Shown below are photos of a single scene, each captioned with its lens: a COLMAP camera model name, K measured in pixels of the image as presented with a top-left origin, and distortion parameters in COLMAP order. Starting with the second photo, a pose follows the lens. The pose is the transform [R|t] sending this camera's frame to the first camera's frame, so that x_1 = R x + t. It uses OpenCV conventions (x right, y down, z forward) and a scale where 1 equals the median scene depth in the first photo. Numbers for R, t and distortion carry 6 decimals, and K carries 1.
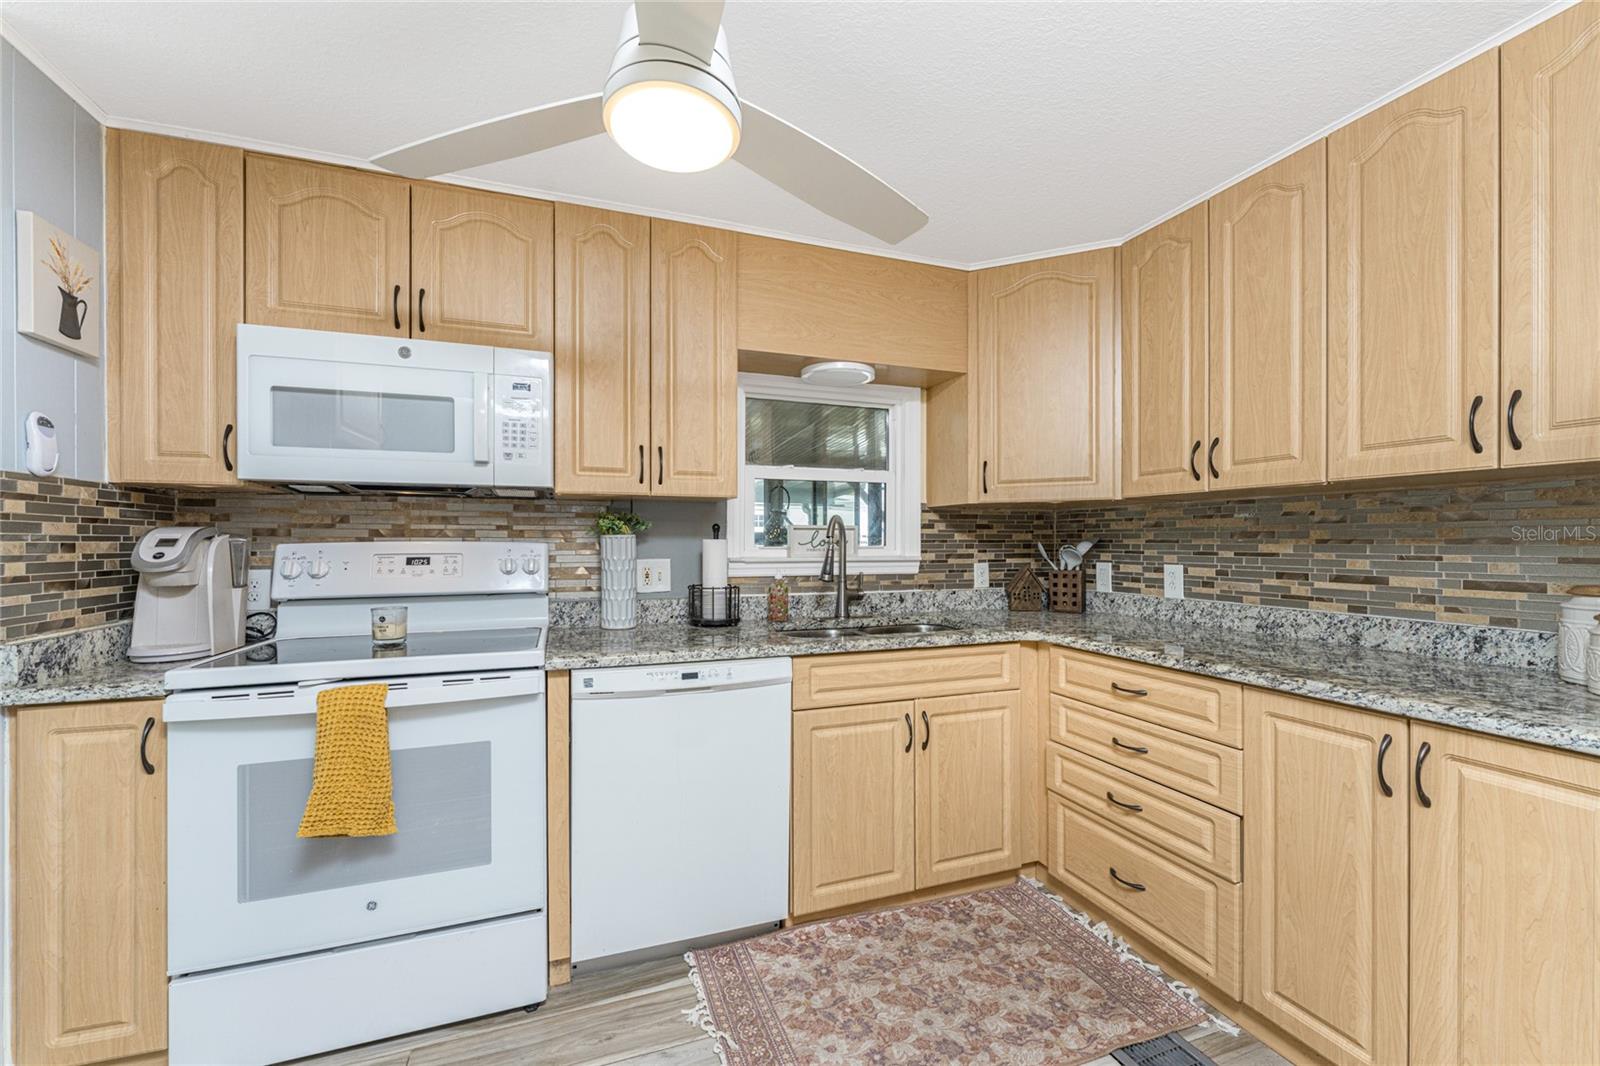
lens RADIAL K [[641.4, 0, 796.1], [0, 641.4, 540.8], [0, 0, 1]] dist [-0.003097, -0.000906]
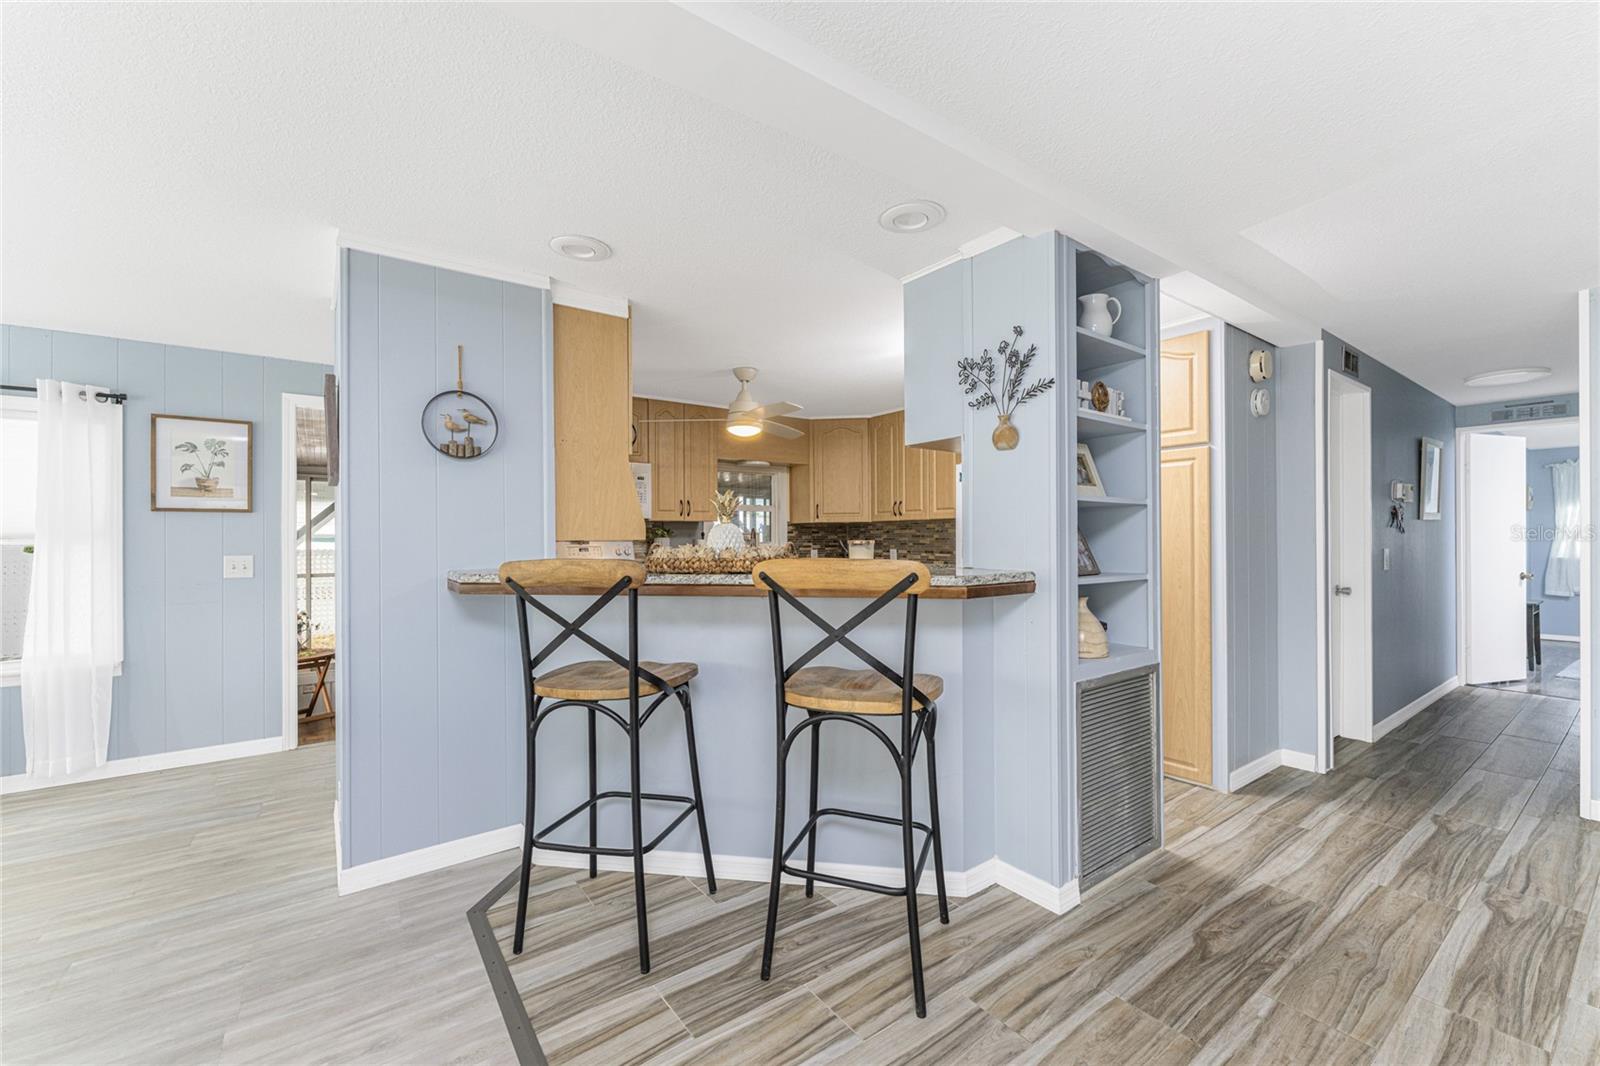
lens RADIAL K [[641.4, 0, 789.2], [0, 641.4, 534.8], [0, 0, 1]] dist [-0.003097, -0.000906]
pose [[0.962080, -0.004228, 0.272735, -0.522581], [0.005838, 0.999970, -0.005090, -0.006569], [-0.272705, 0.006489, 0.962076, -1.438078]]
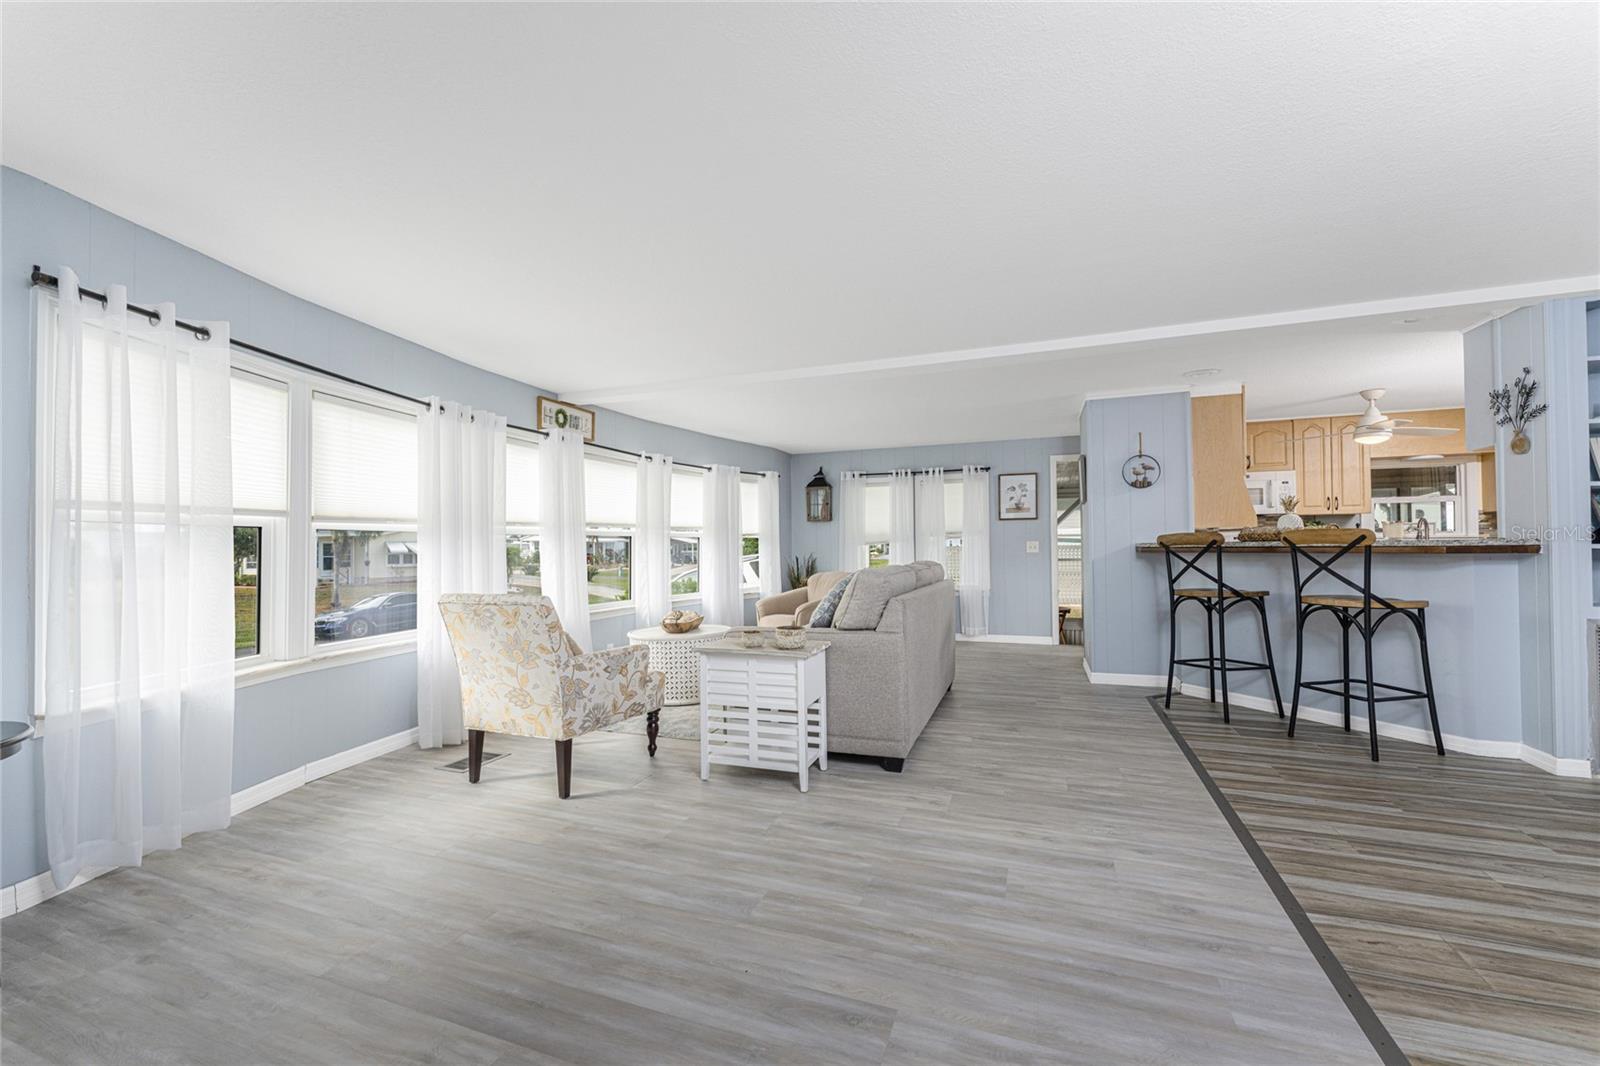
lens RADIAL K [[641.4, 0, 795.2], [0, 641.4, 532.8], [0, 0, 1]] dist [-0.003097, -0.000906]
pose [[0.752681, -0.021808, -0.658024, -0.161957], [0.009295, 0.999704, -0.022499, 0.056728], [0.658320, 0.010818, 0.752660, -2.869997]]
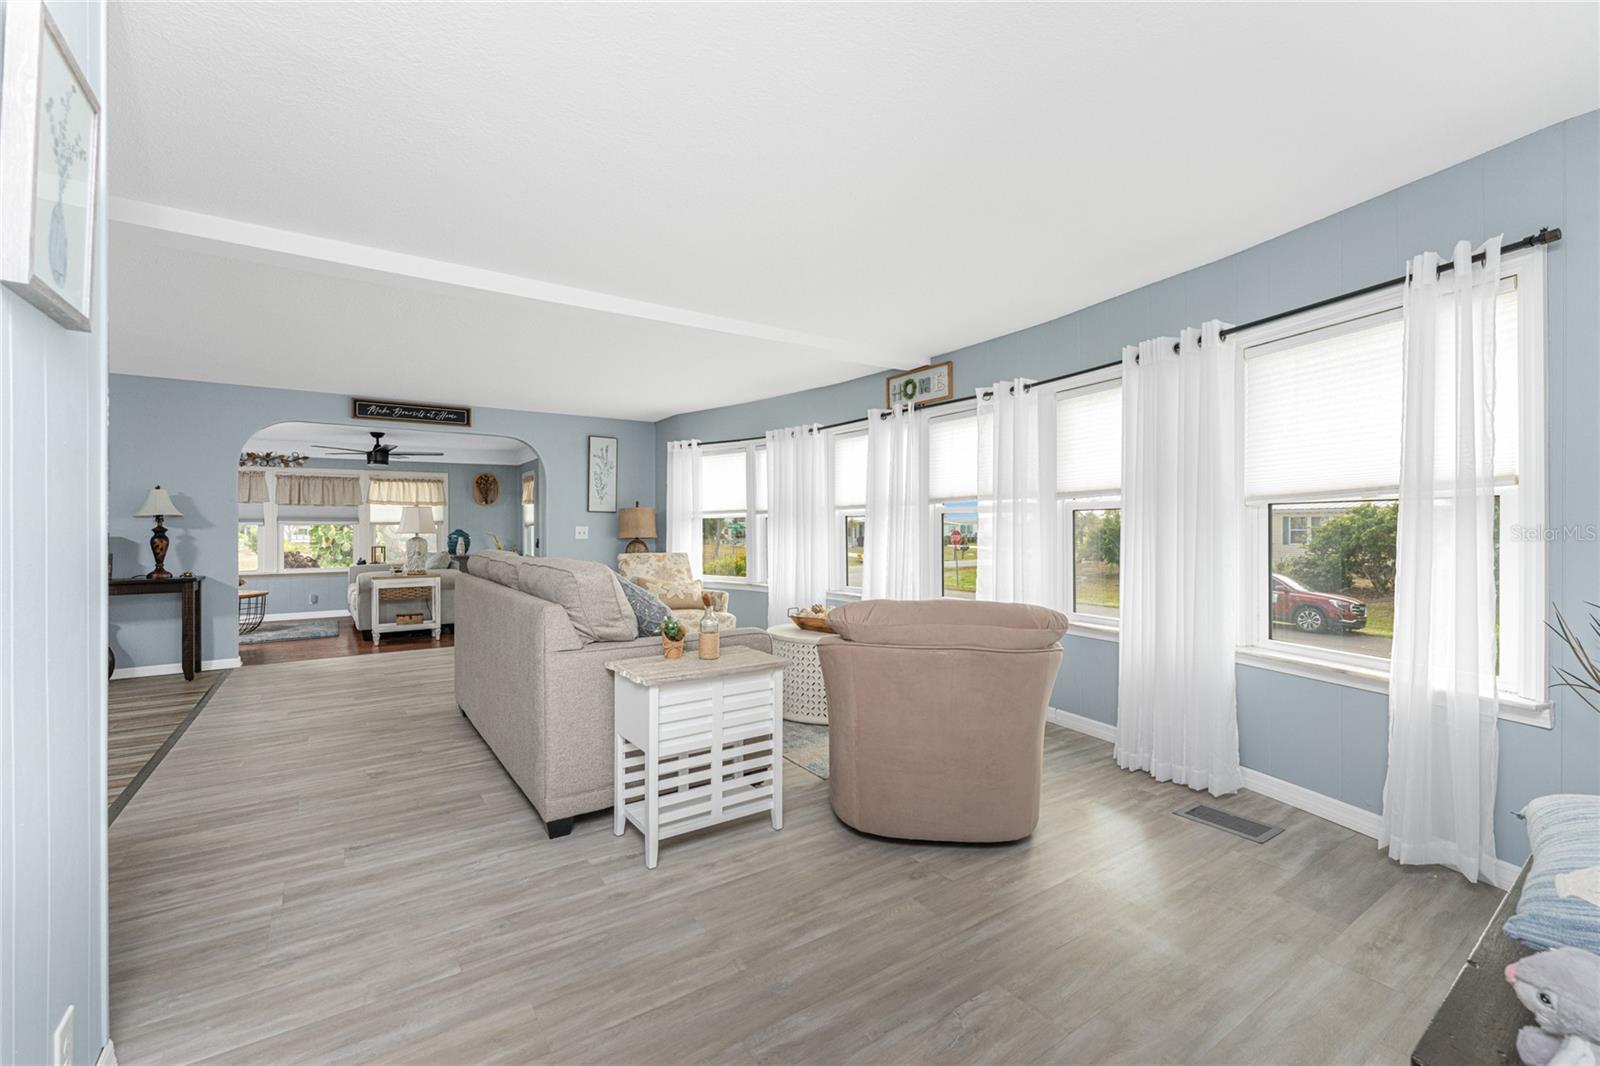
lens RADIAL K [[681.5, 0, 795.6], [0, 681.5, 532.8], [0, 0, 1]] dist [0.021842, 0.000535]
pose [[-0.970110, 0.000819, -0.242666, -1.481080], [-0.000599, 0.999983, 0.005769, 0.053067], [0.242667, 0.005741, -0.970093, 0.718656]]
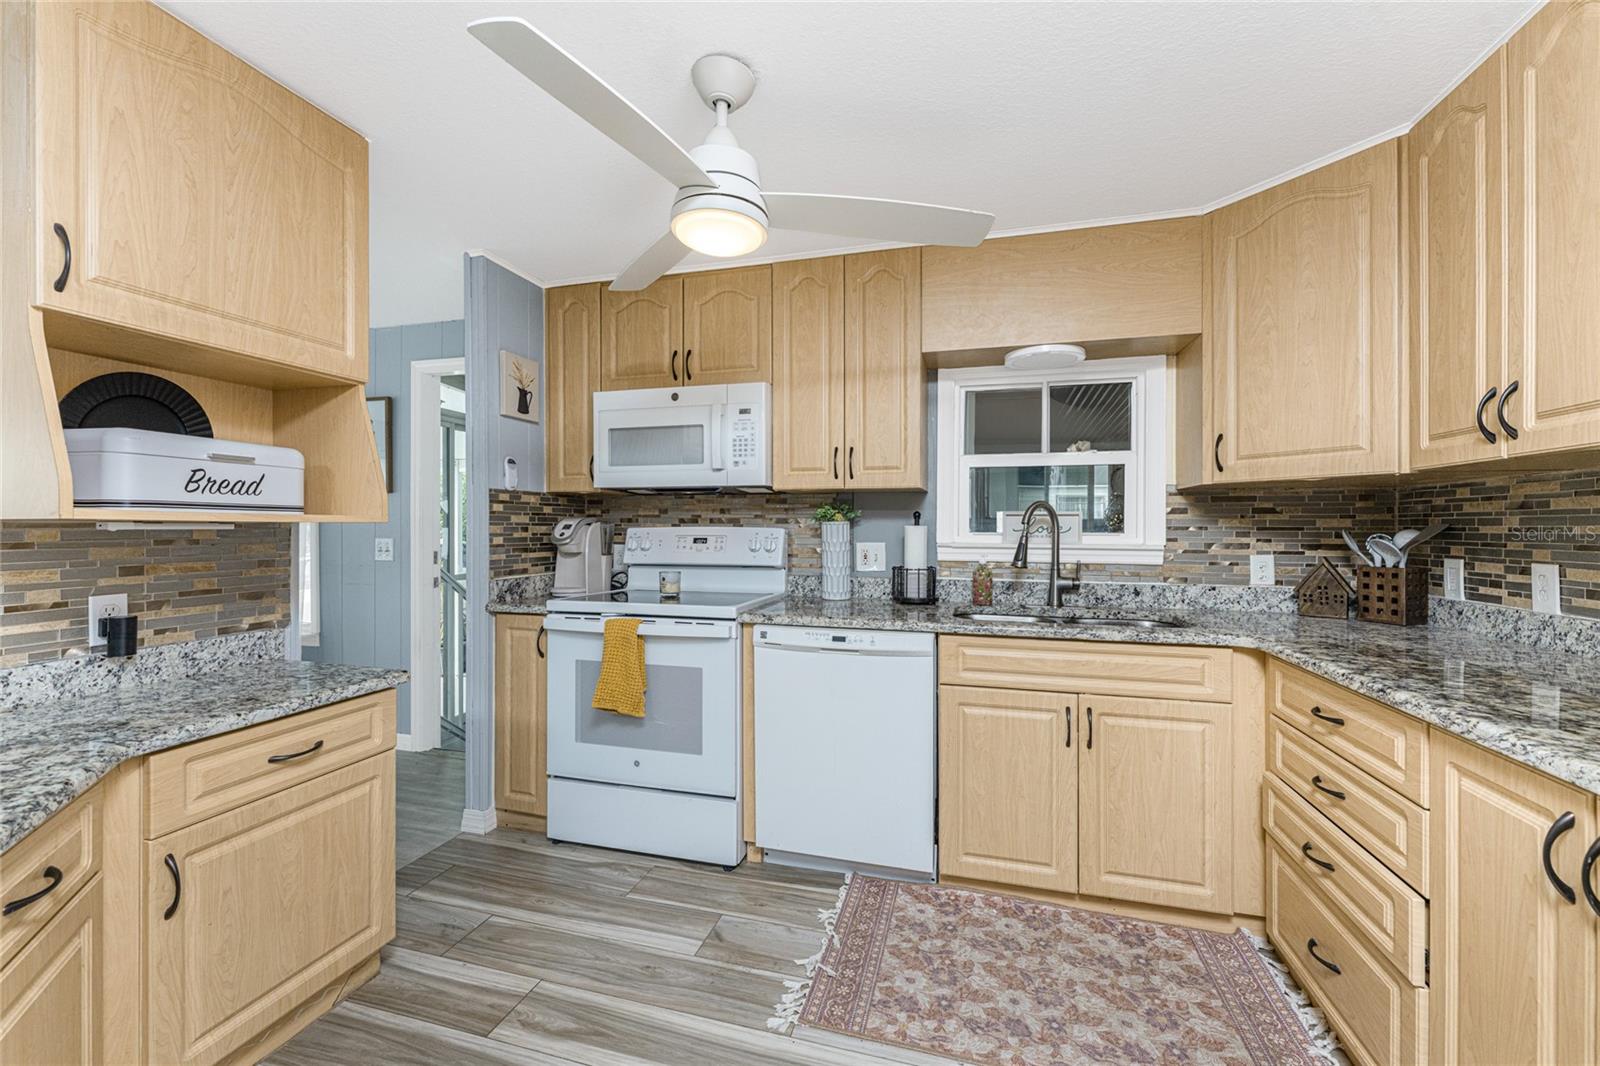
lens RADIAL K [[641.4, 0, 795.9], [0, 641.4, 527.7], [0, 0, 1]] dist [-0.003097, -0.000906]
pose [[0.812124, 0.003509, -0.583474, 0.413943], [-0.003684, 0.999993, 0.000886, 0.001198], [0.583473, 0.001430, 0.812131, -0.021621]]
